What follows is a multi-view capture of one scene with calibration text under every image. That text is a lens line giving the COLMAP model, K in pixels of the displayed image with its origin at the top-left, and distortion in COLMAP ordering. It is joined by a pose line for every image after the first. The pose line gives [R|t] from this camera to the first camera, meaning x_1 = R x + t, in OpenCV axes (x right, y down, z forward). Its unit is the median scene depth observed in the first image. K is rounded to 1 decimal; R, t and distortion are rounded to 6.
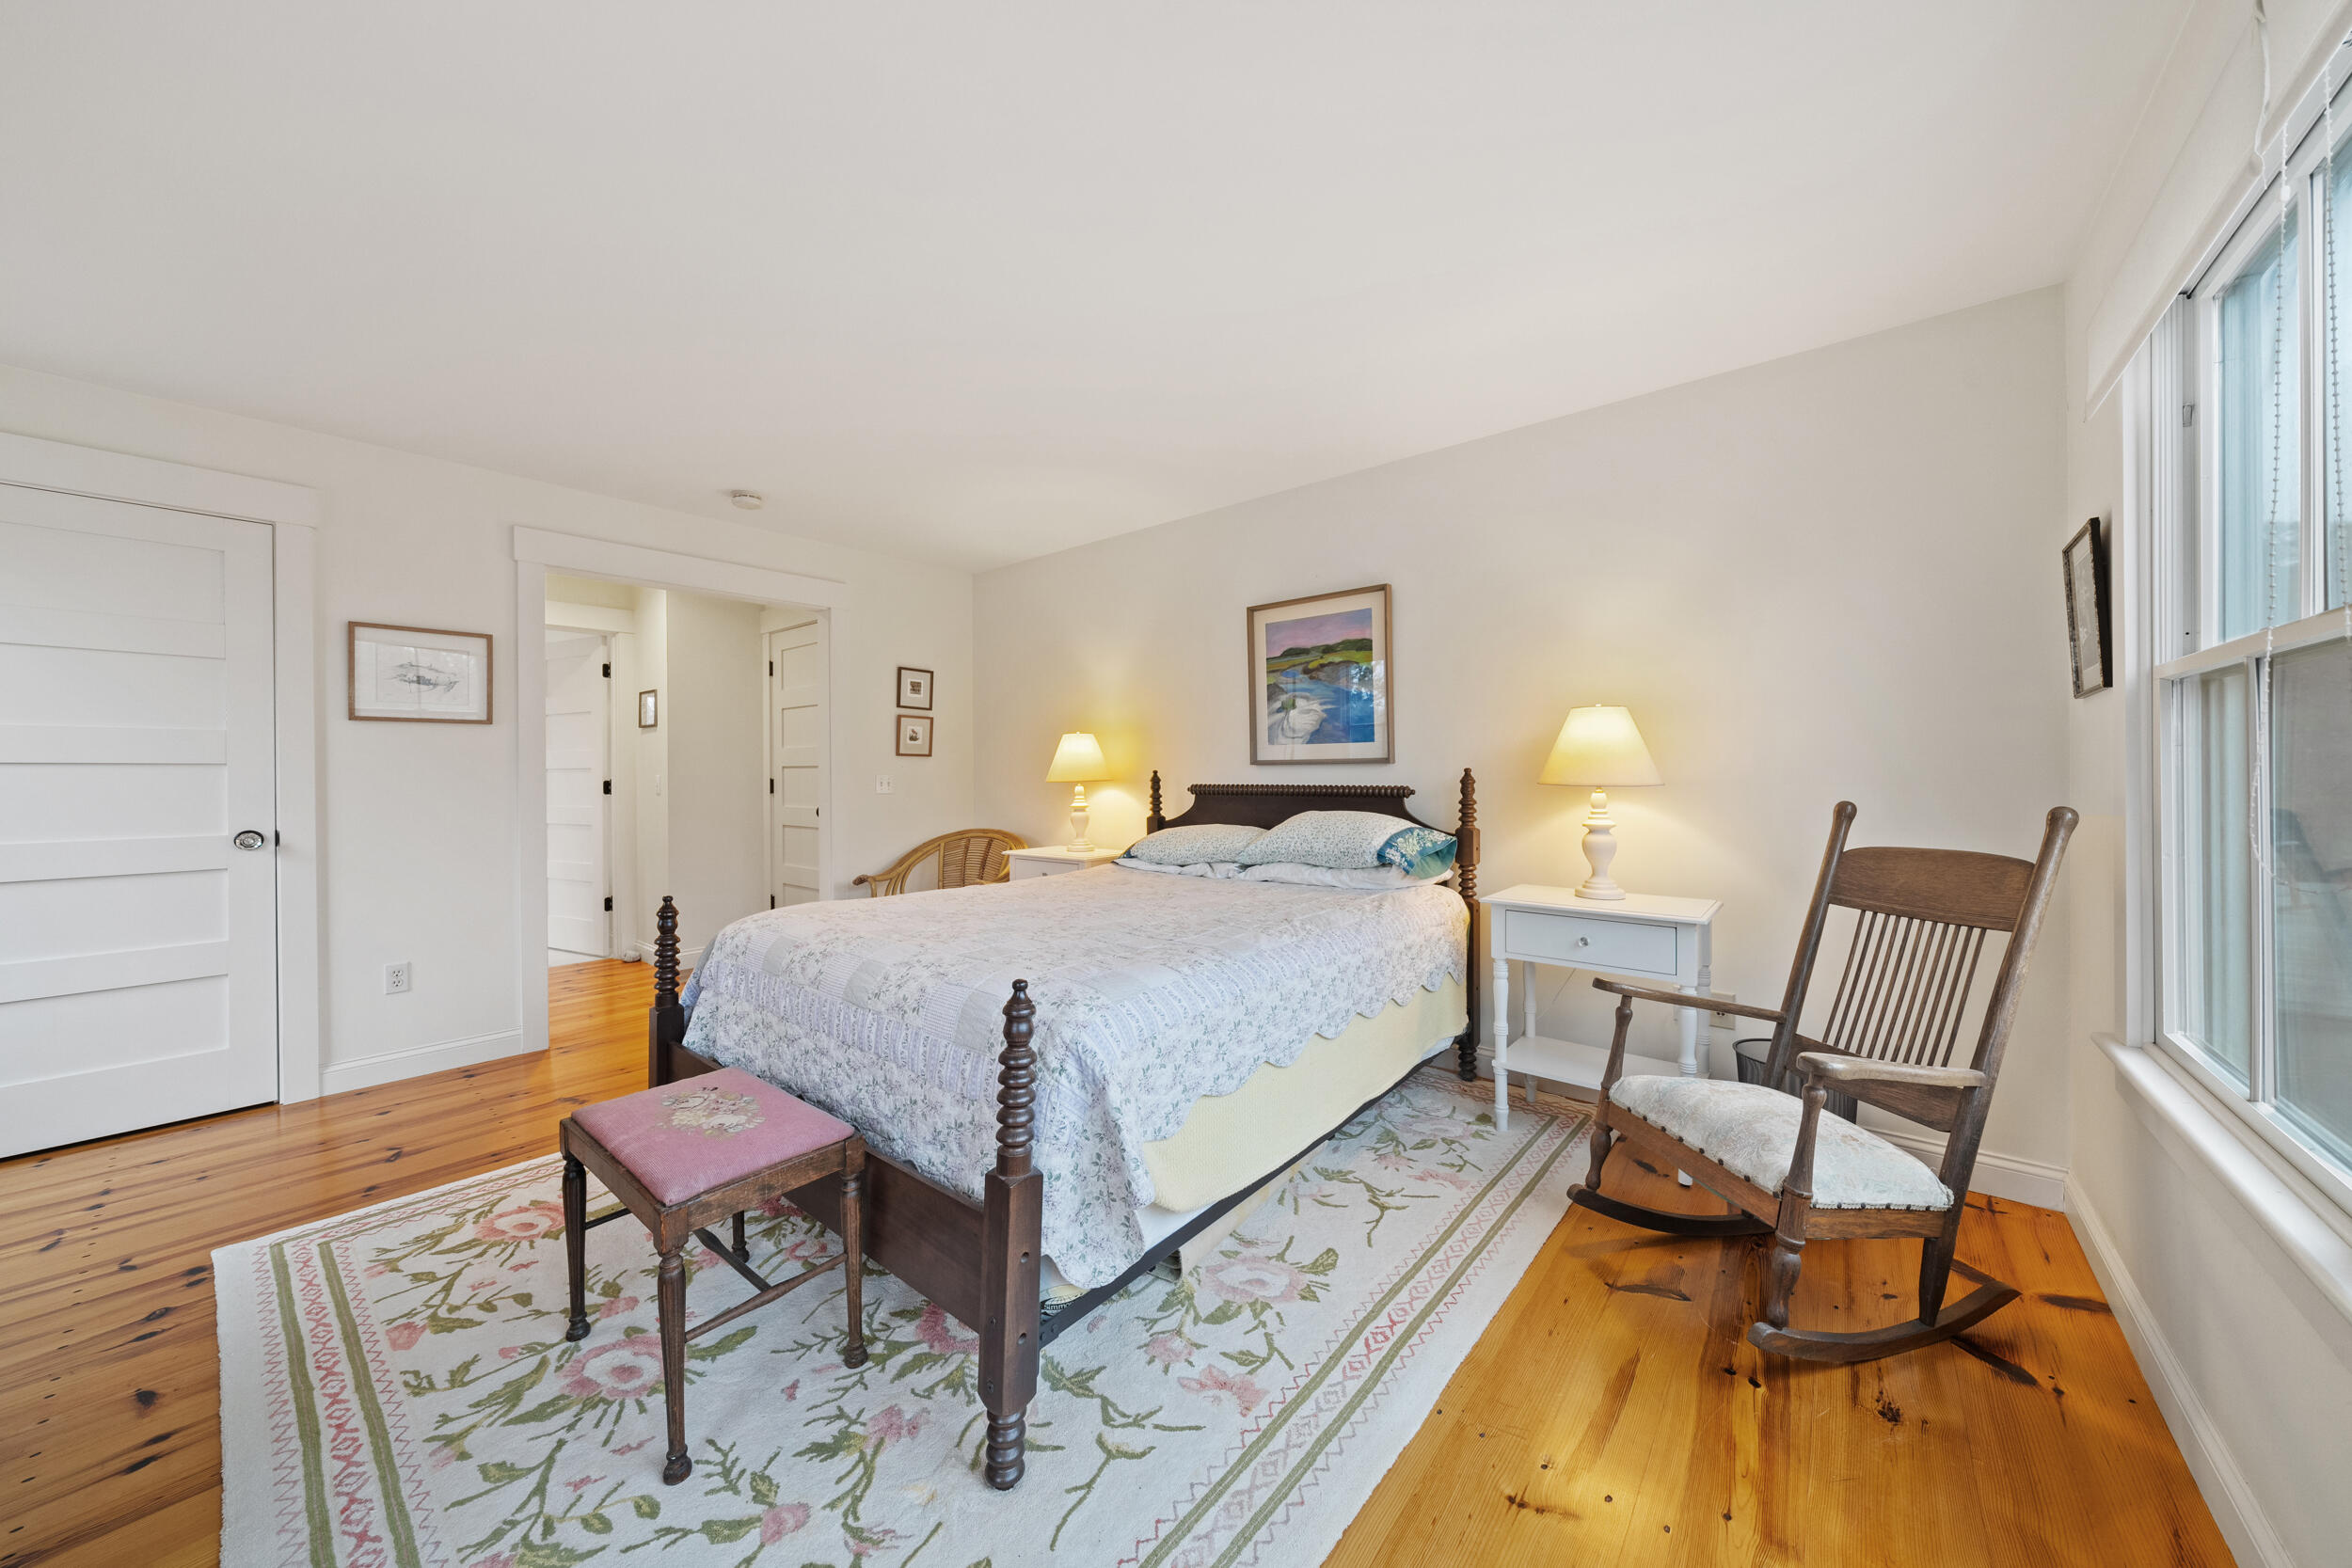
lens RADIAL K [[817.3, 0, 1171.2], [0, 817.3, 772.8], [0, 0, 1]] dist [-0.009474, -0.000121]
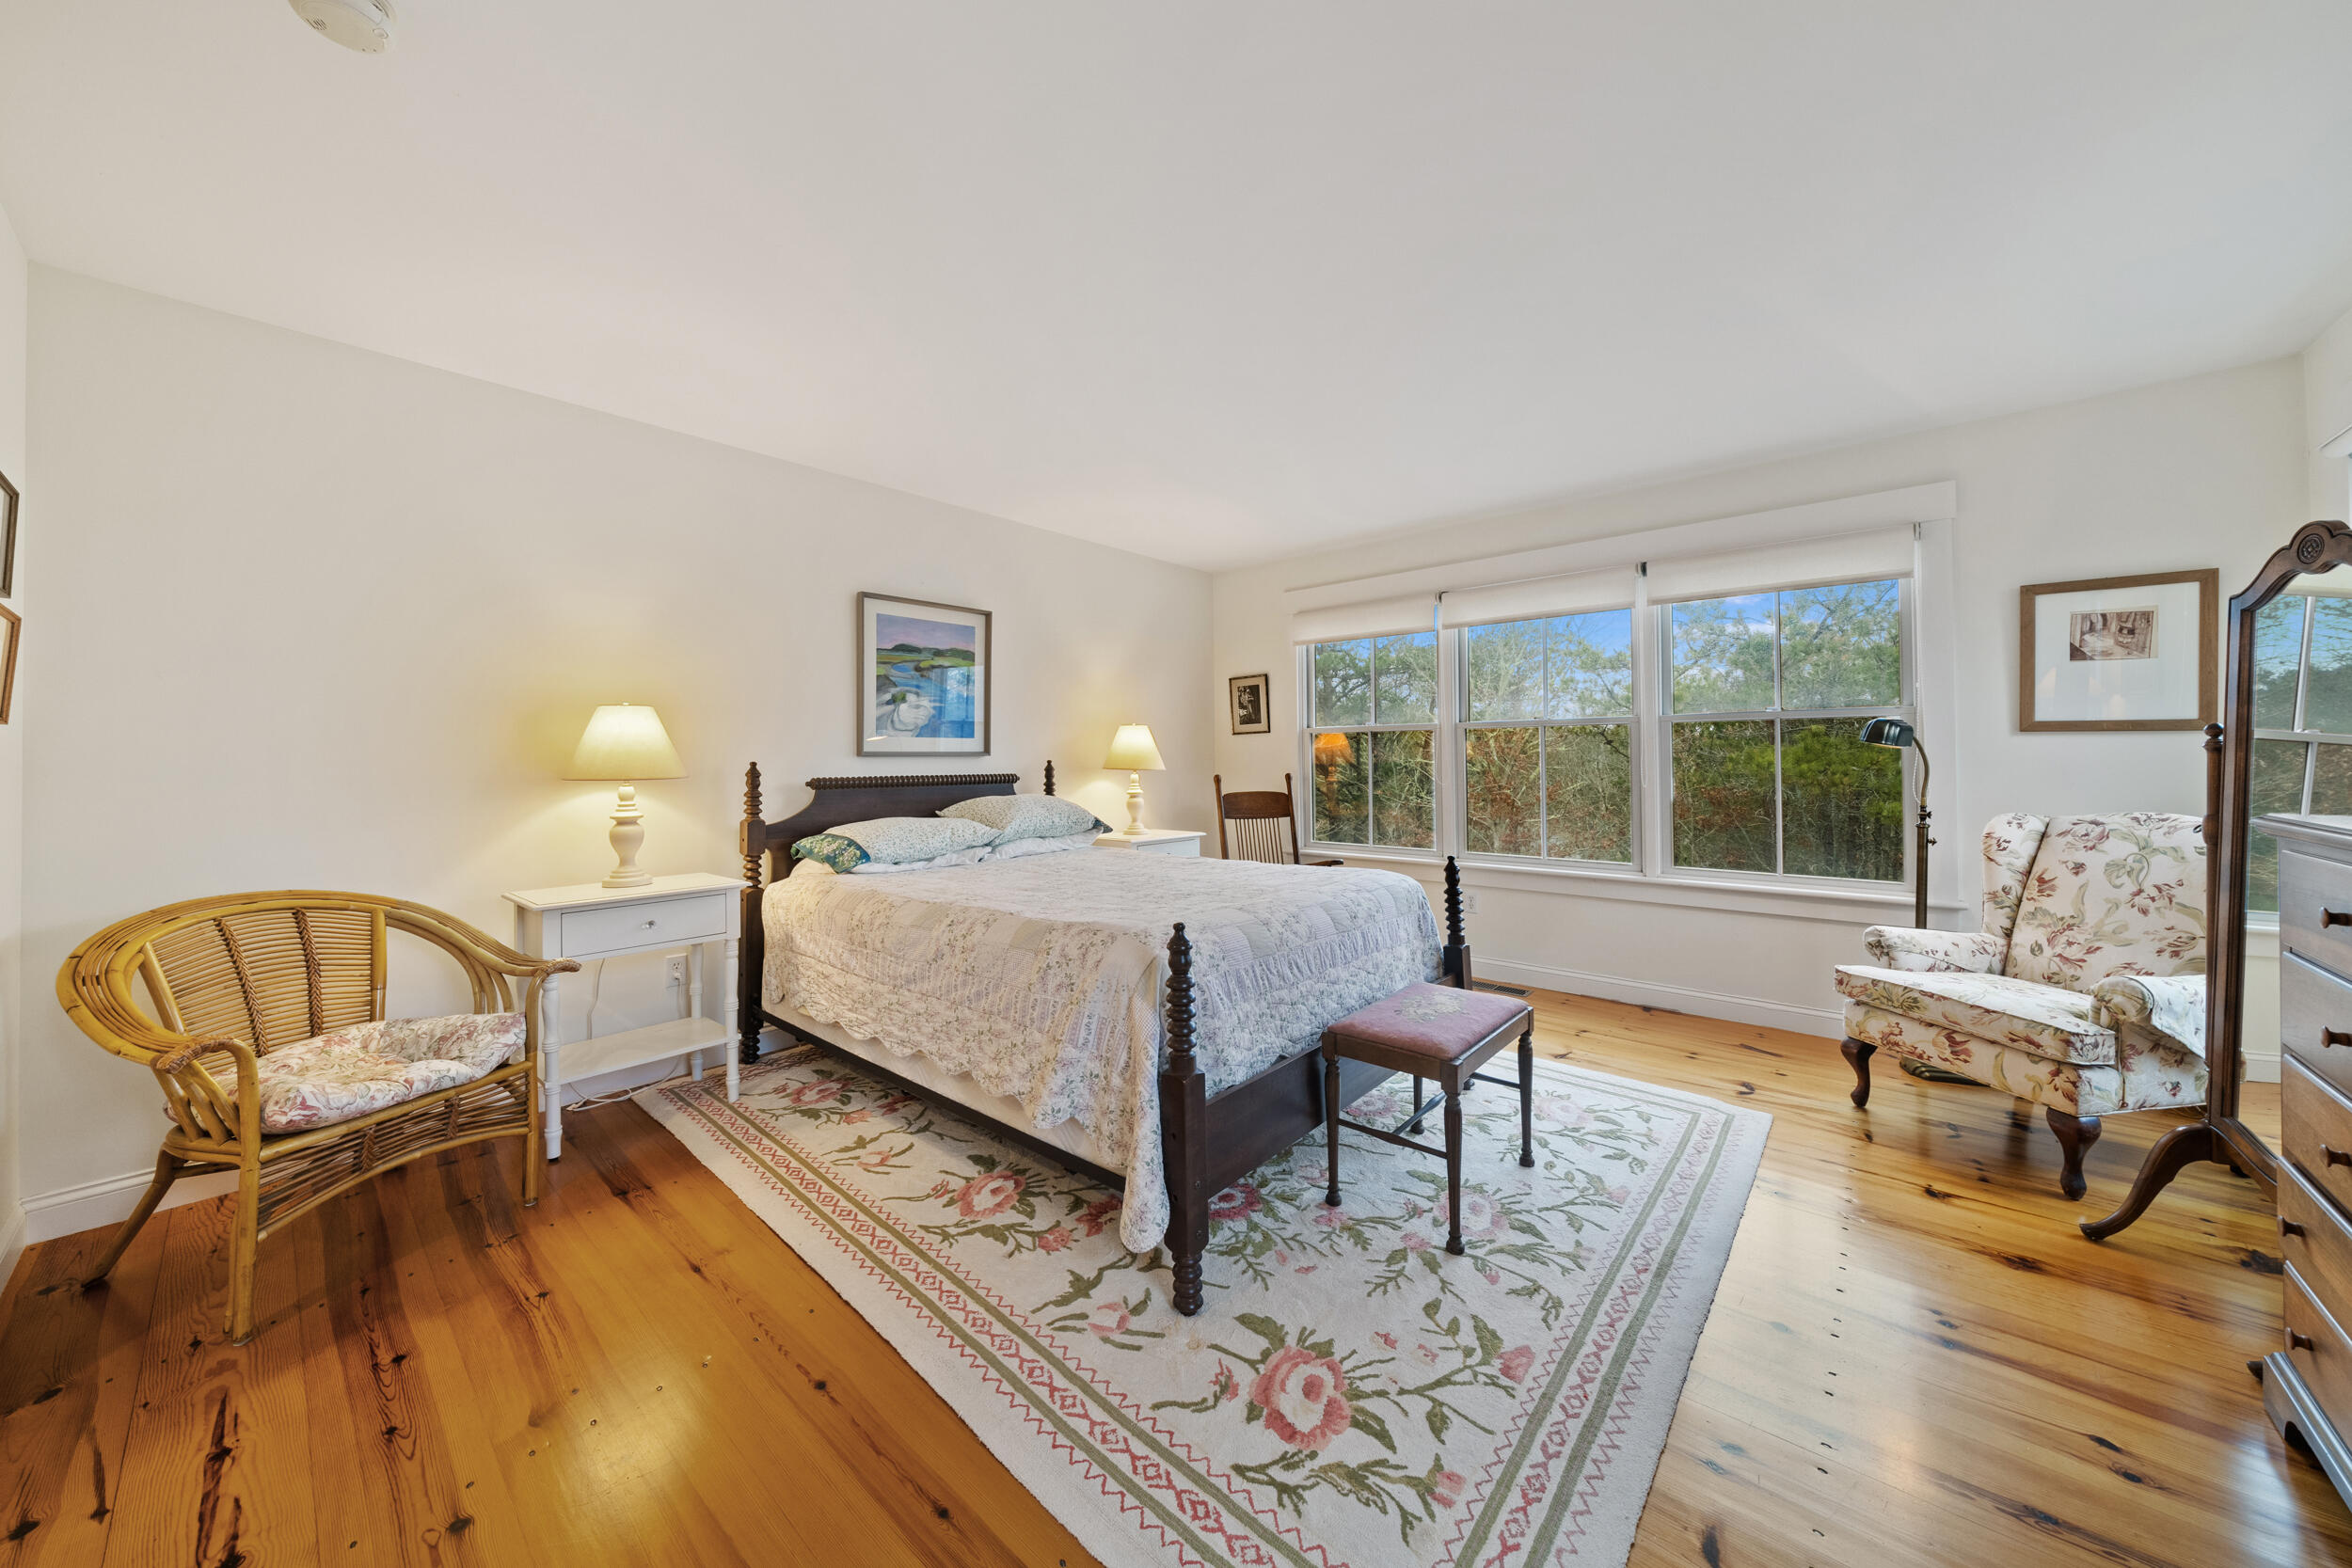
lens RADIAL K [[799.3, 0, 1178.2], [0, 799.3, 761.0], [0, 0, 1]] dist [-0.000096, -0.000020]
pose [[0.025023, -0.004739, 0.999676, -0.930000], [0.000782, 0.999989, 0.004721, -0.008824], [-0.999687, 0.000664, 0.025026, 0.673023]]
